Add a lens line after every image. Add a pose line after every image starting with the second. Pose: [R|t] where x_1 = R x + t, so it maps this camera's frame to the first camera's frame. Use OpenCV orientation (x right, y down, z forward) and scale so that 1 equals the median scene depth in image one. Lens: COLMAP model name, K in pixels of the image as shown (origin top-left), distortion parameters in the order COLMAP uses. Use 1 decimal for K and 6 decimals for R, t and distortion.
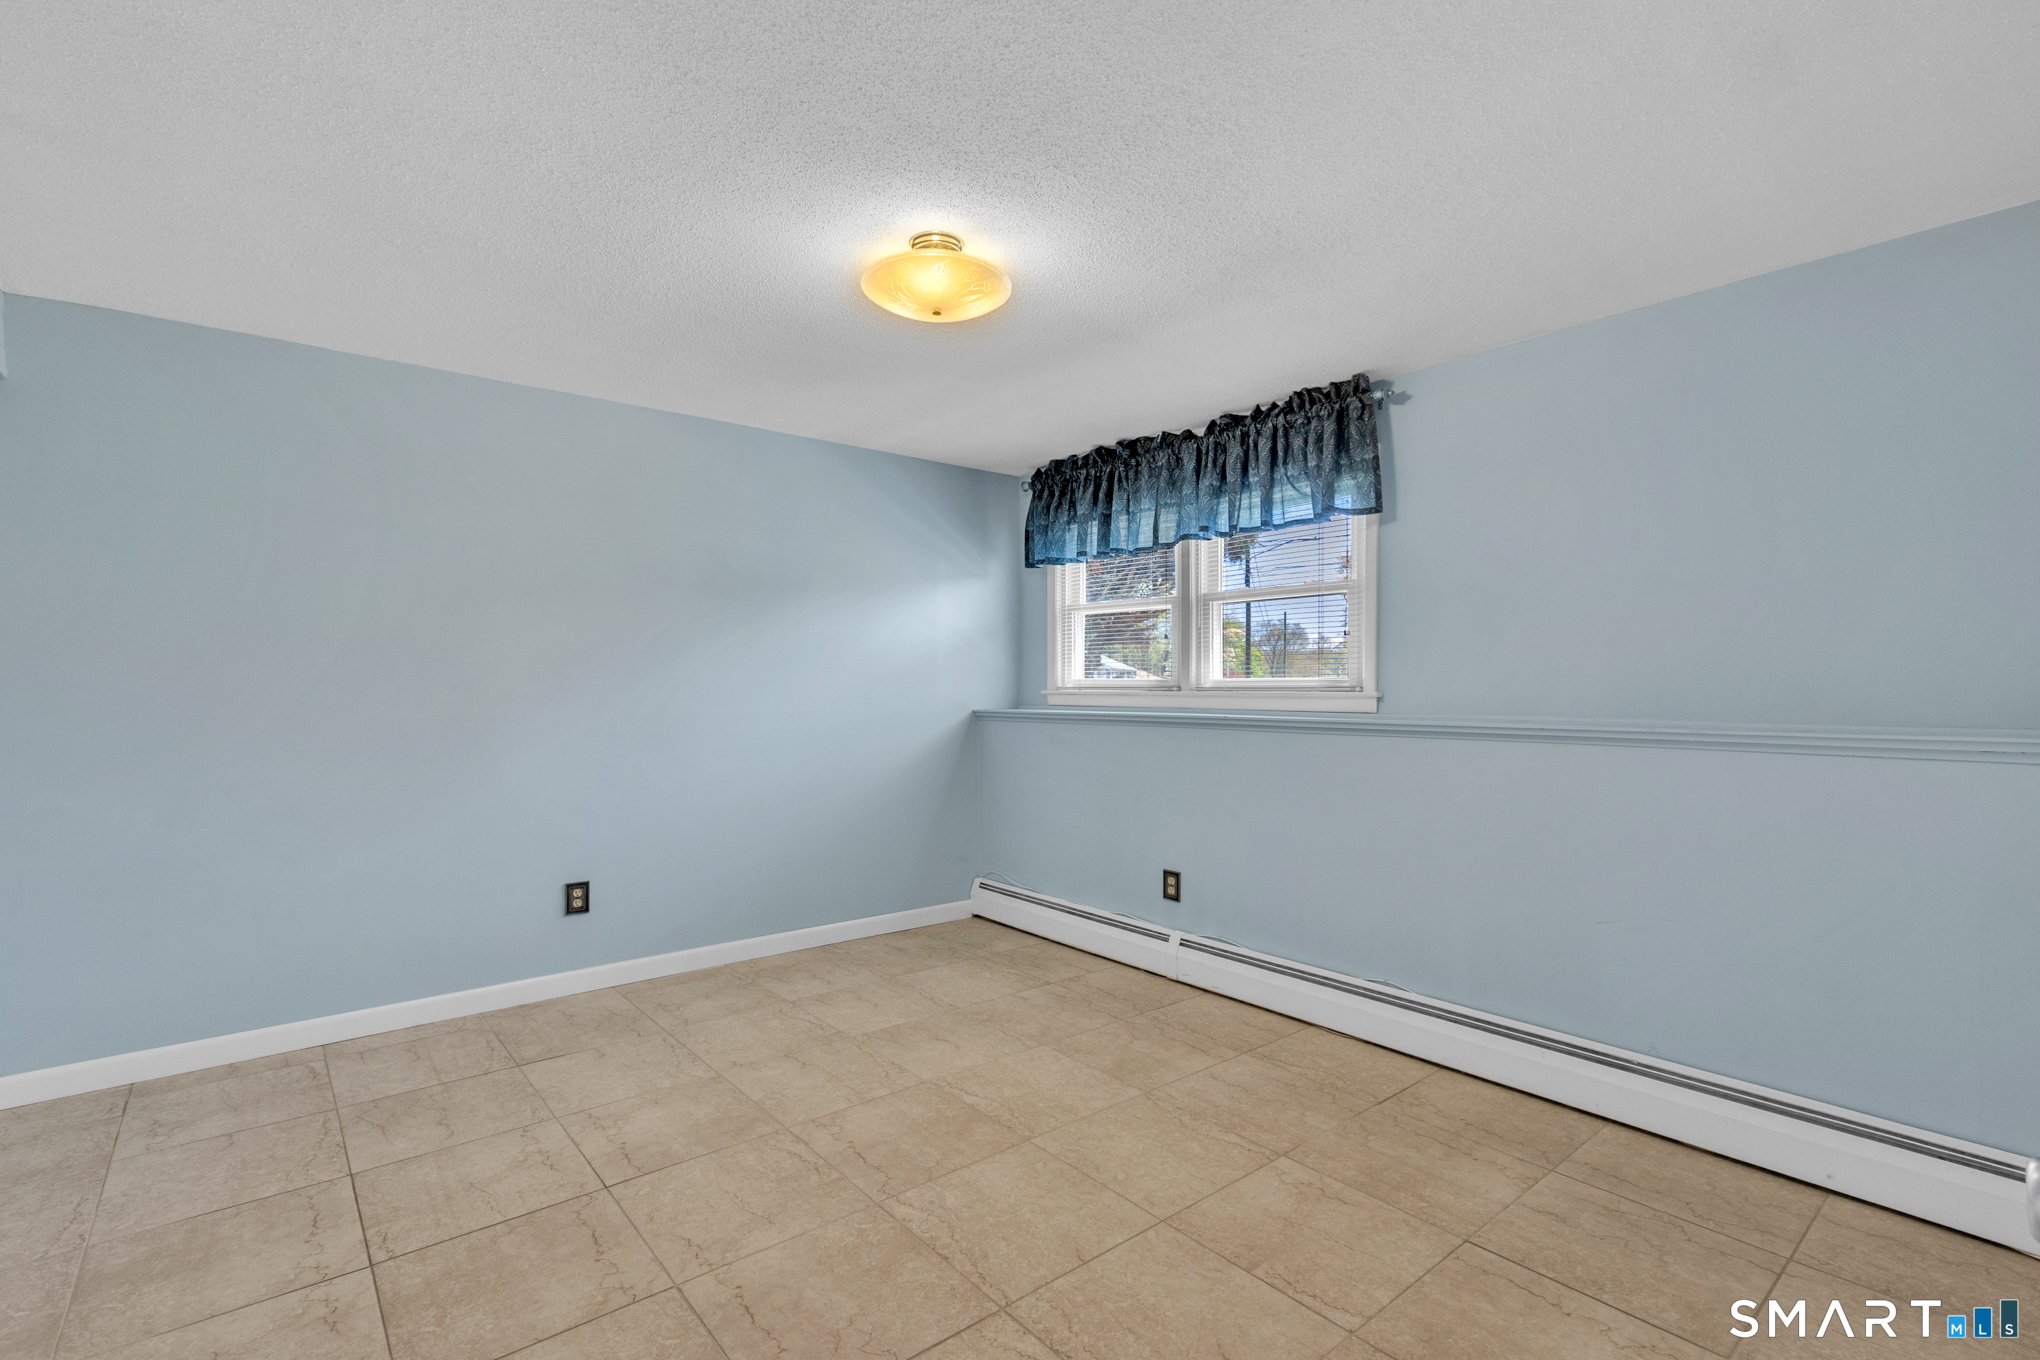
lens RADIAL K [[924.5, 0, 1011.1], [0, 924.5, 702.7], [0, 0, 1]] dist [0.000349, 0.000019]
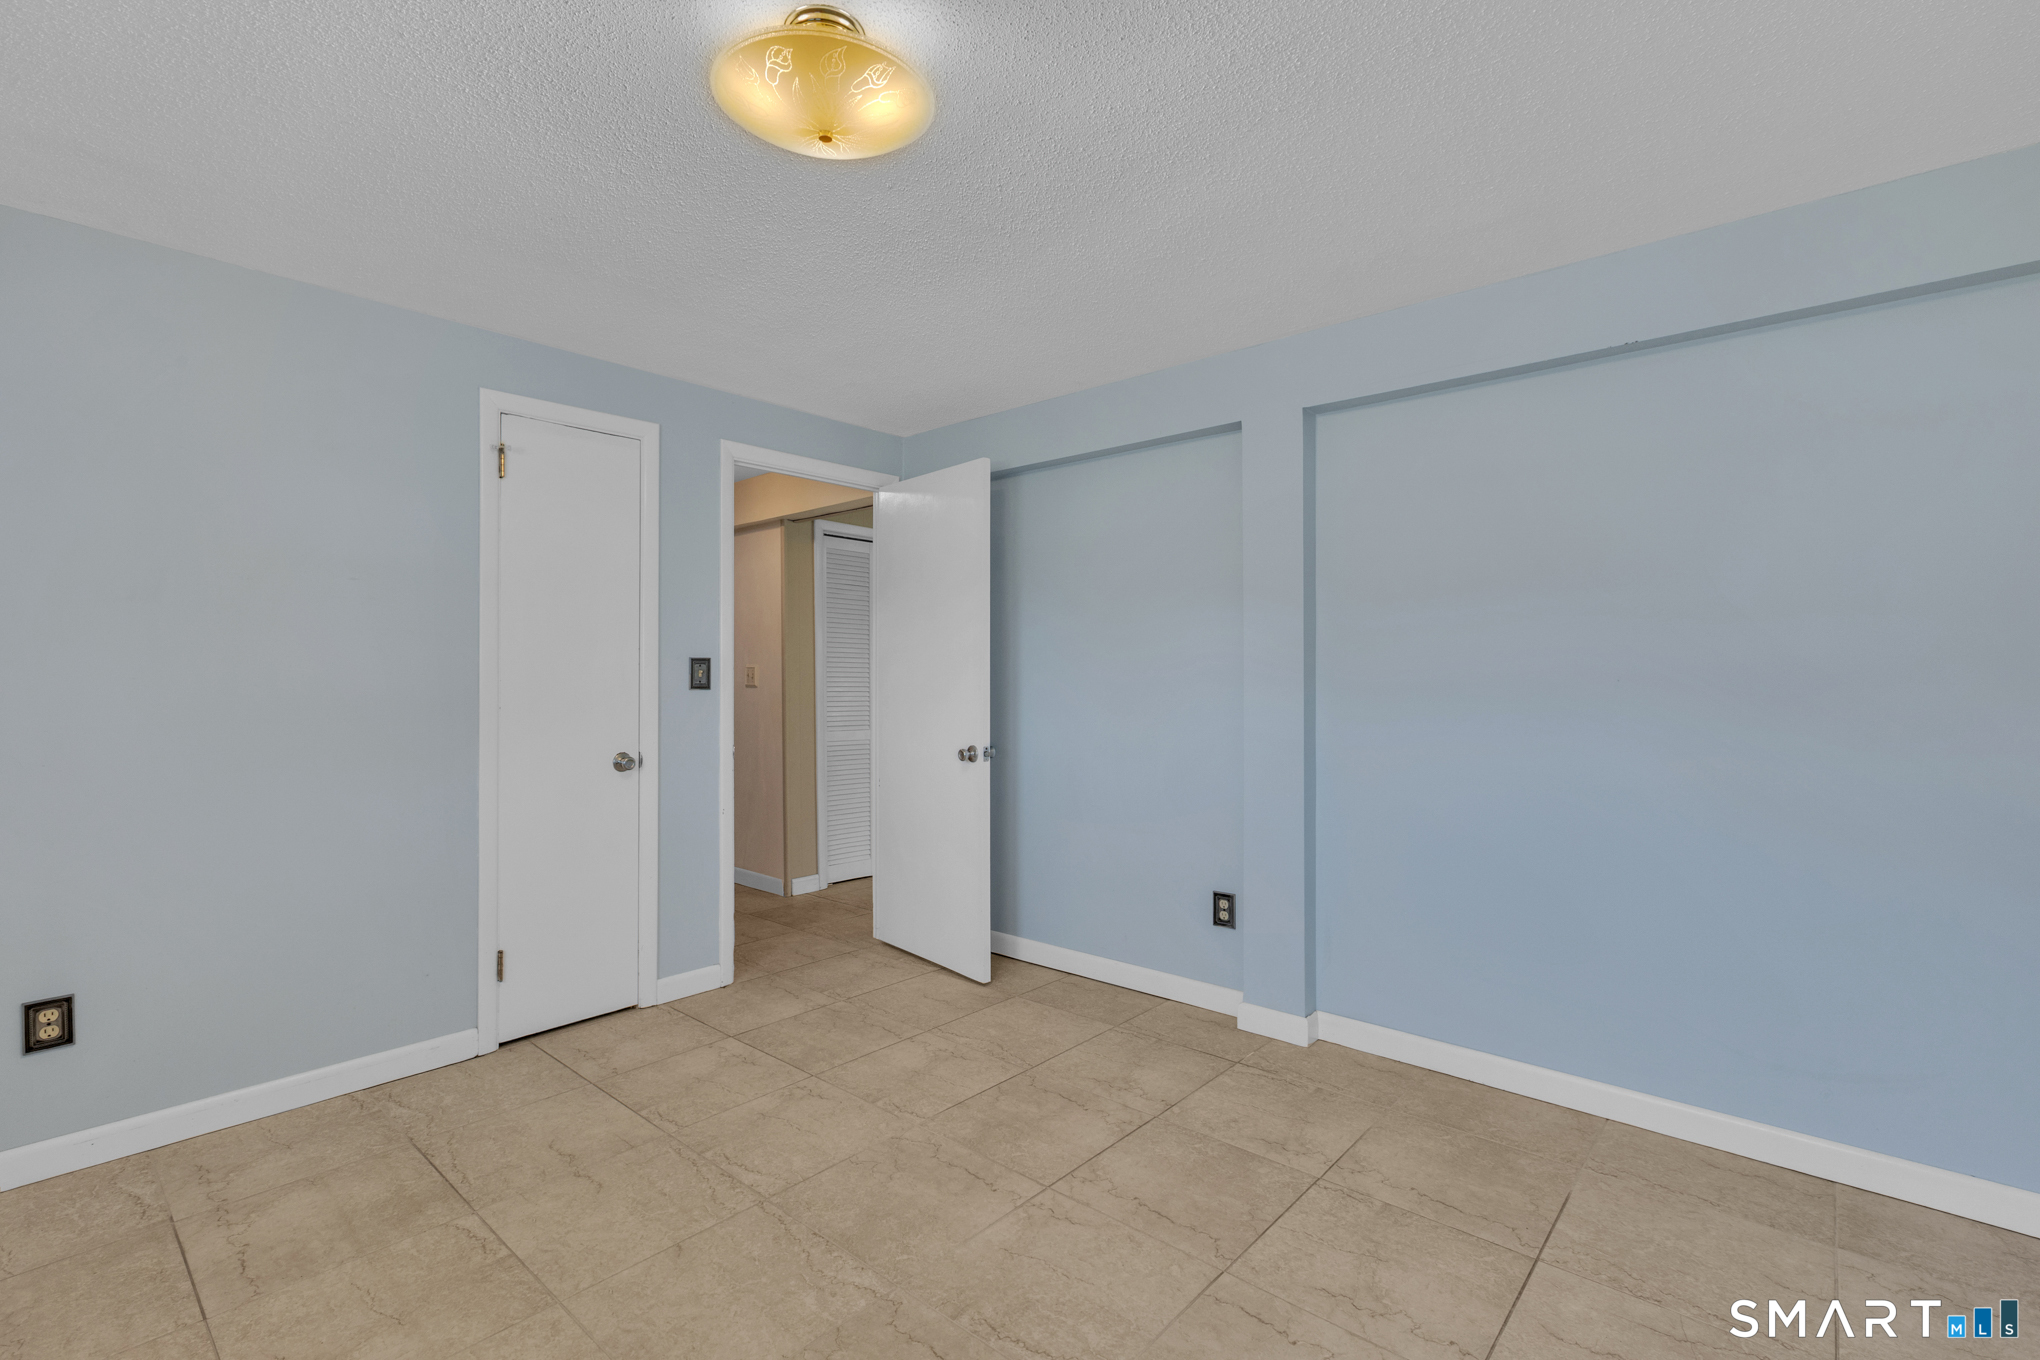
lens RADIAL K [[918.7, 0, 1022.7], [0, 918.7, 676.4], [0, 0, 1]] dist [0.001165, -0.000956]
pose [[-0.987534, 0.002337, -0.157387, -0.098819], [-0.000613, 0.999825, 0.018688, -0.030716], [0.157403, 0.018552, -0.987360, 1.446037]]
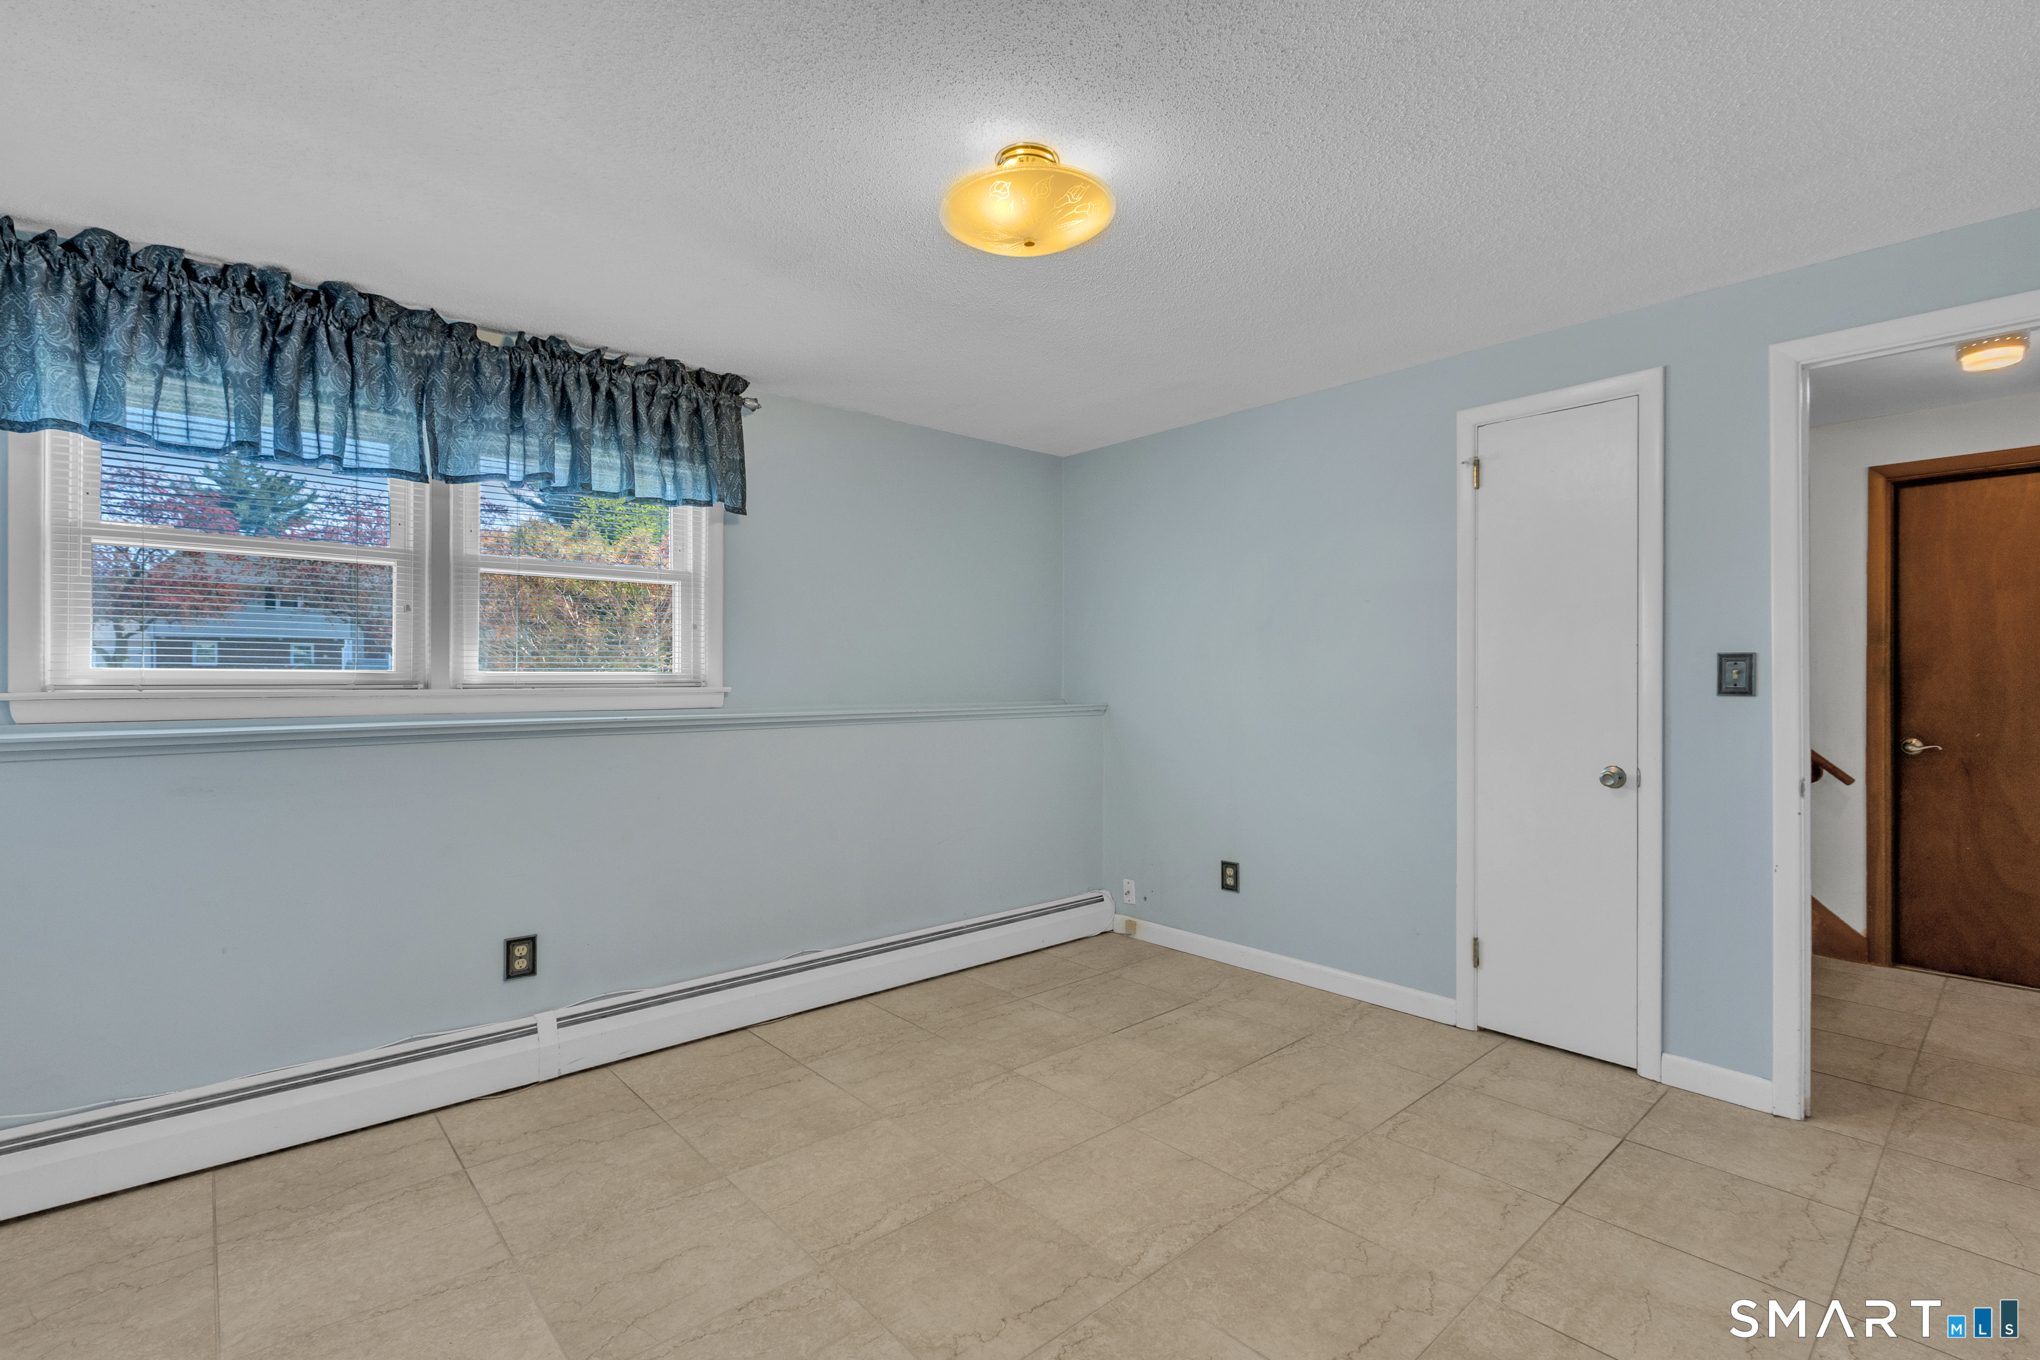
lens RADIAL K [[919.2, 0, 1010.7], [0, 919.2, 681.9], [0, 0, 1]] dist [0.002809, 0.000233]
pose [[-0.034413, -0.003766, 0.999401, -0.784285], [0.017788, 0.999832, 0.004380, -0.020209], [-0.999249, 0.017928, -0.034340, 0.894472]]
